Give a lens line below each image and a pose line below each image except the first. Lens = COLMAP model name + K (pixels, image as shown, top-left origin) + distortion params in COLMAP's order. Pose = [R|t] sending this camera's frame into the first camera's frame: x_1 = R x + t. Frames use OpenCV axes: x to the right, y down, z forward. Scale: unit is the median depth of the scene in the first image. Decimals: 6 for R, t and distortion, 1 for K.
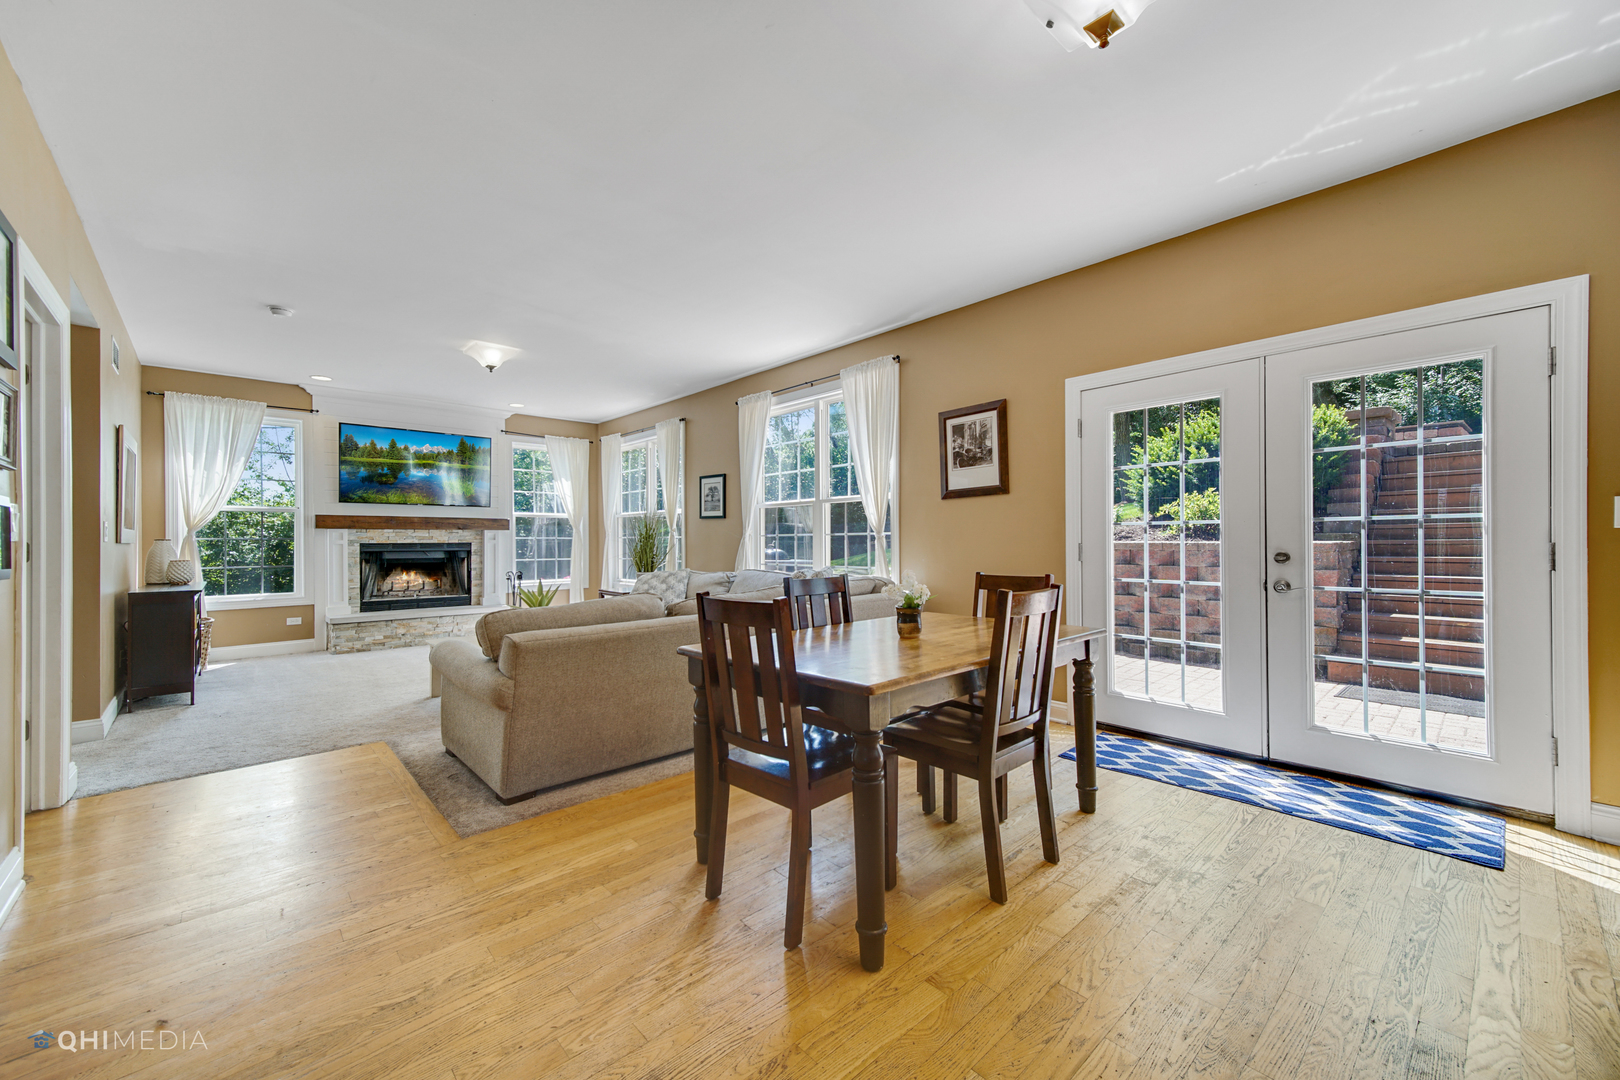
lens RADIAL K [[633.4, 0, 810.6], [0, 633.4, 543.7], [0, 0, 1]] dist [0.020292, -0.000130]
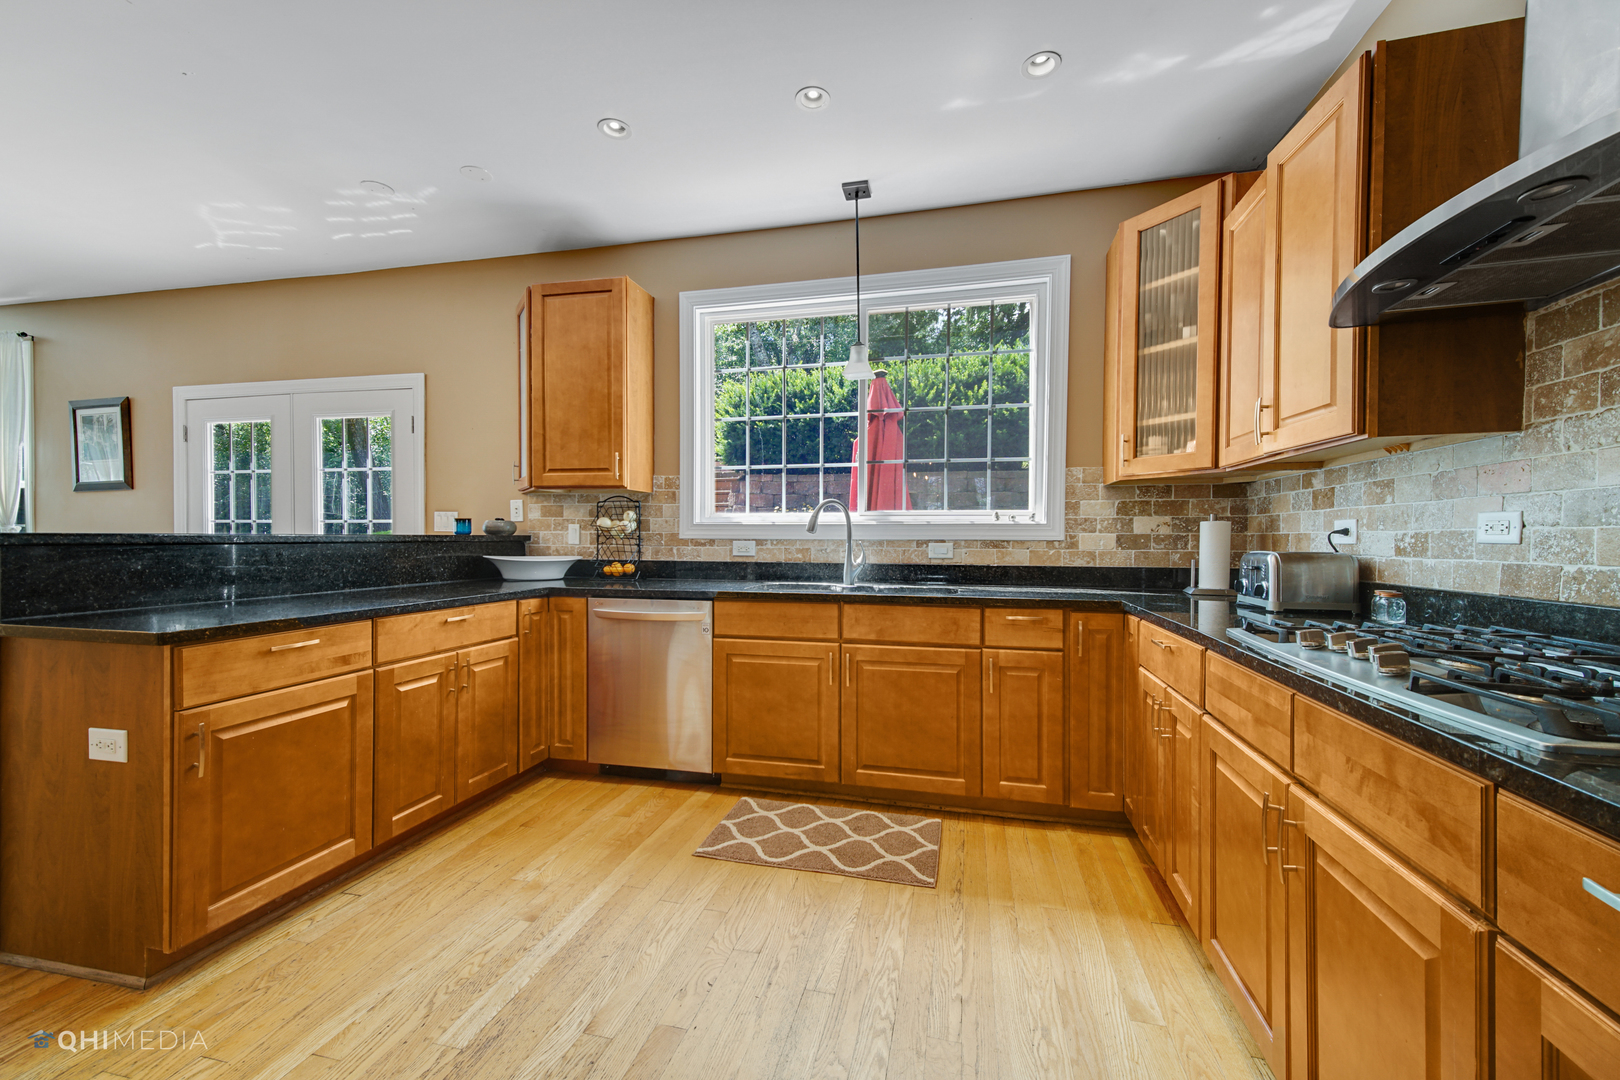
lens RADIAL K [[641.5, 0, 811.6], [0, 641.5, 546.0], [0, 0, 1]] dist [0.022378, -0.000145]
pose [[0.833665, 0.004488, 0.552253, 0.409115], [-0.009109, 0.999943, 0.005624, -0.001205], [-0.552196, -0.009718, 0.833658, -0.321632]]
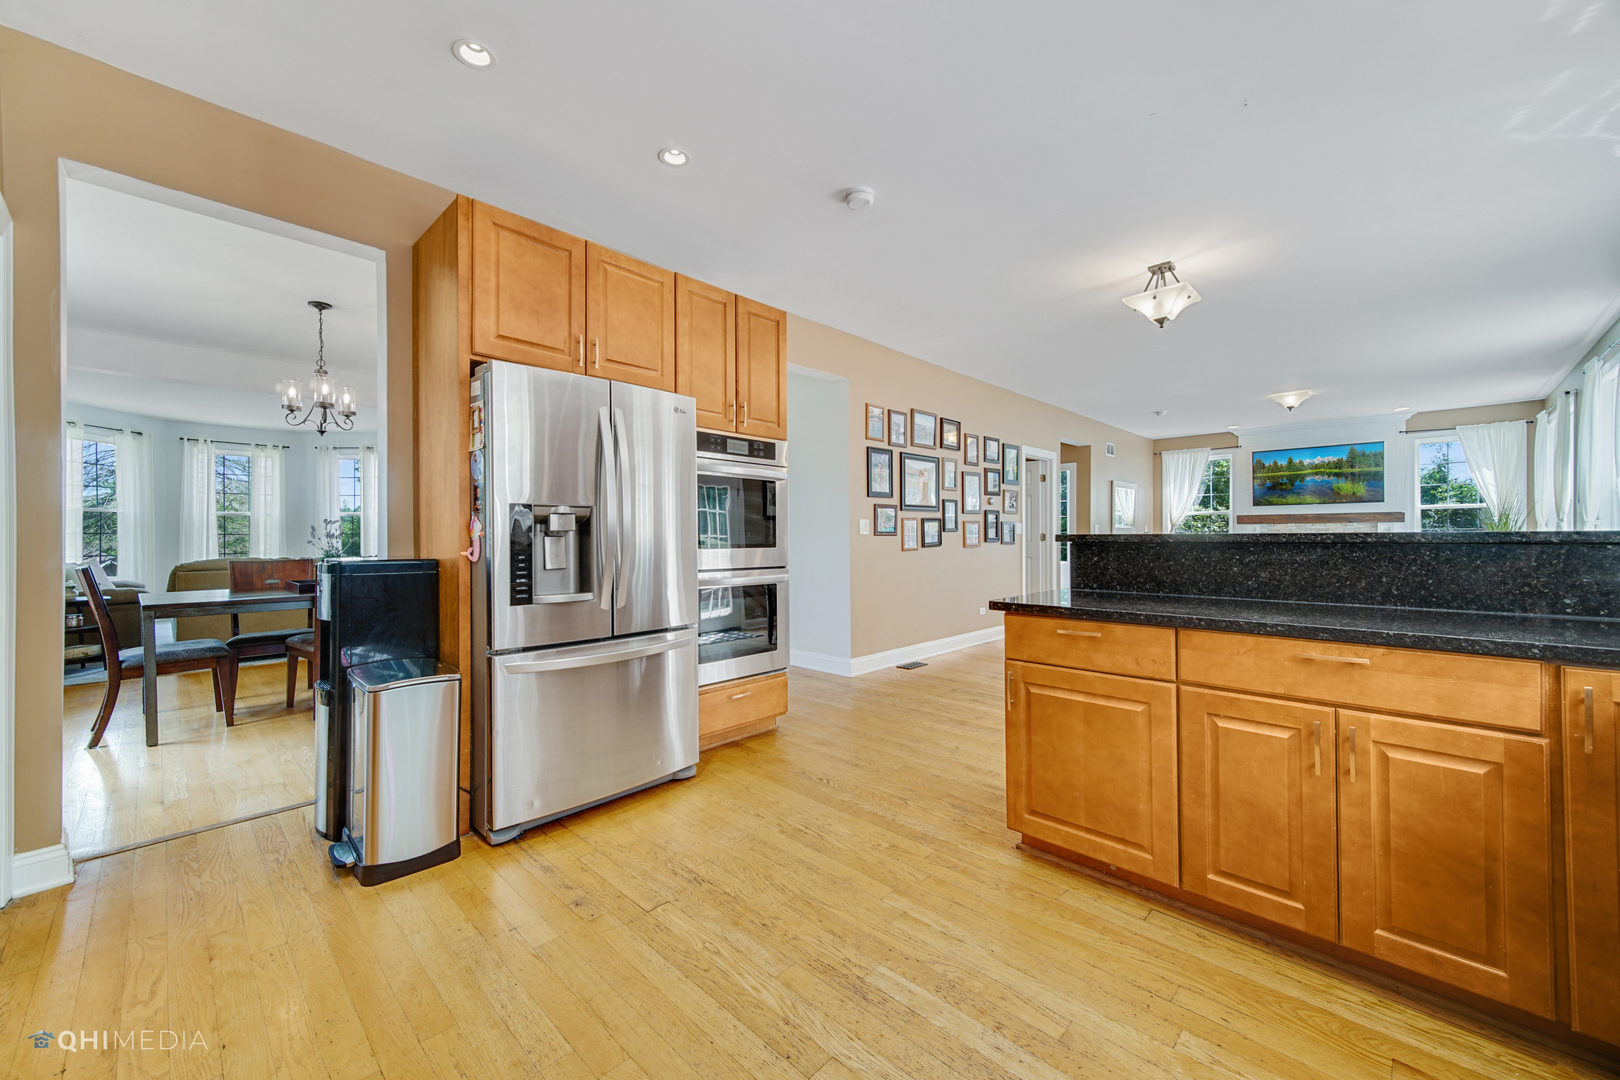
lens RADIAL K [[626.6, 0, 801.9], [0, 626.6, 532.3], [0, 0, 1]] dist [0.017654, -0.000407]
pose [[0.050114, 0.000827, -0.998743, 0.677815], [-0.000923, 0.999999, 0.000781, -0.003517], [0.998743, 0.000883, 0.050115, -0.110947]]
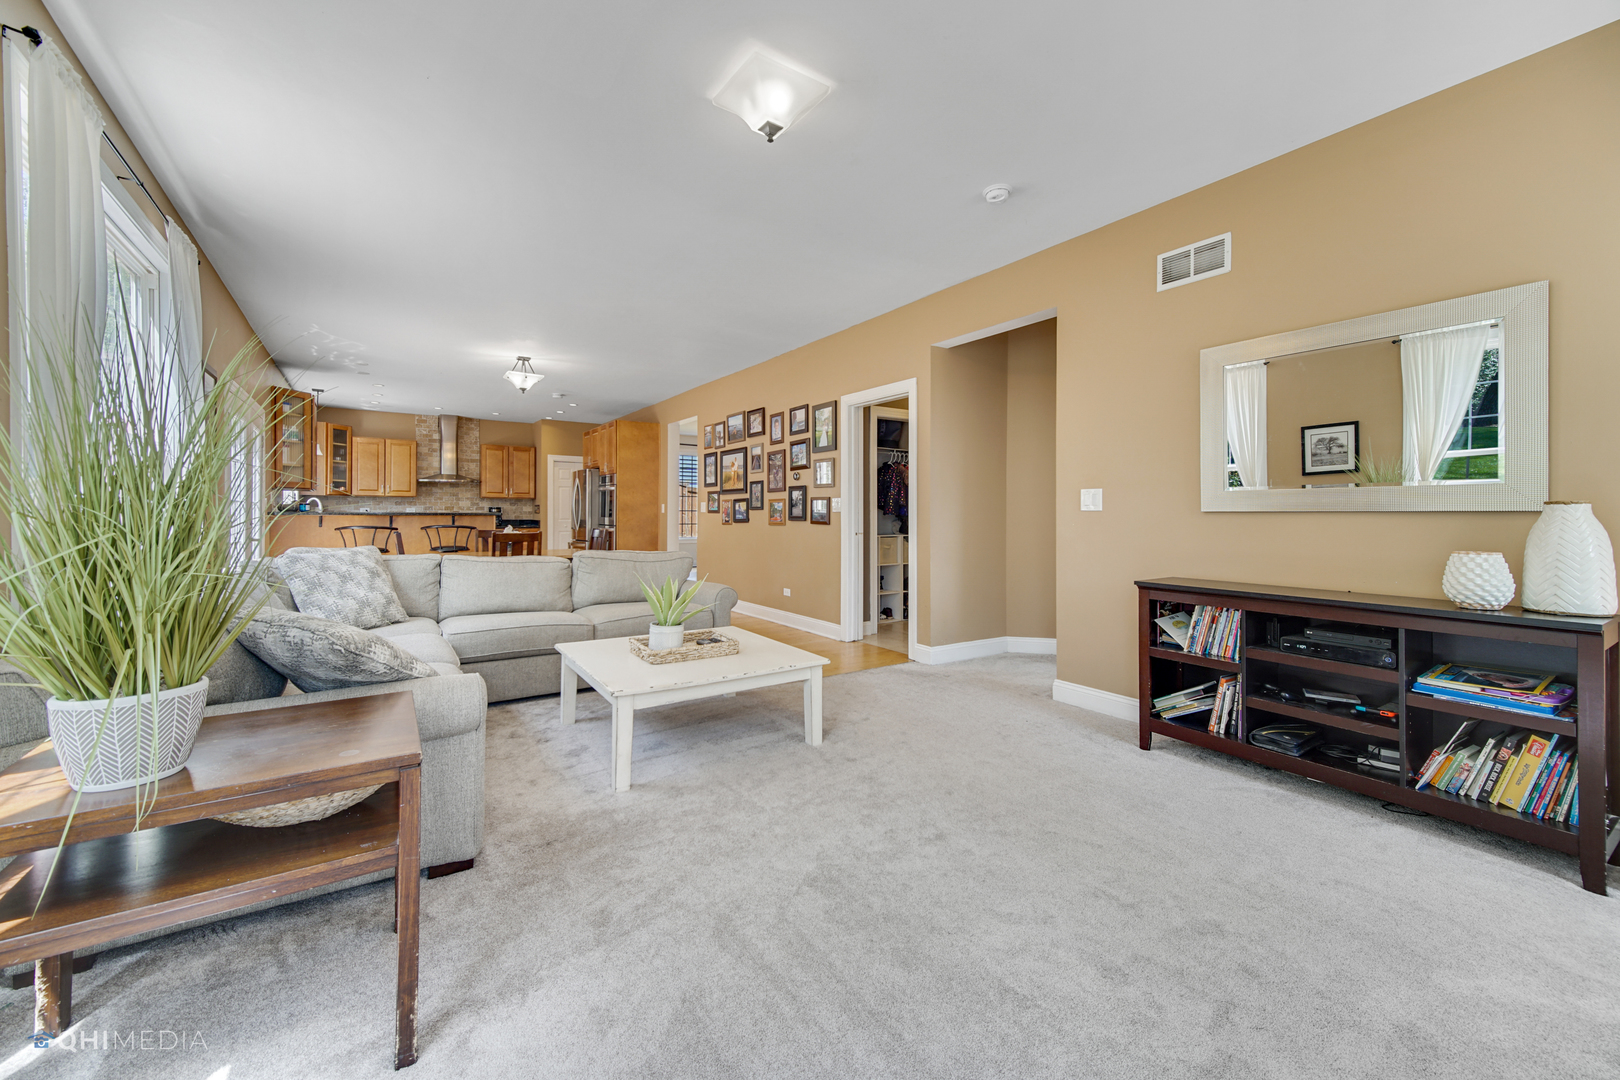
lens RADIAL K [[631.9, 0, 811.0], [0, 631.9, 514.8], [0, 0, 1]] dist [0.022017, -0.000070]
pose [[-0.989727, 0.005494, 0.142861, -0.482800], [0.006544, 0.999955, 0.006876, -0.002268], [-0.142817, 0.007740, -0.989719, 1.185158]]
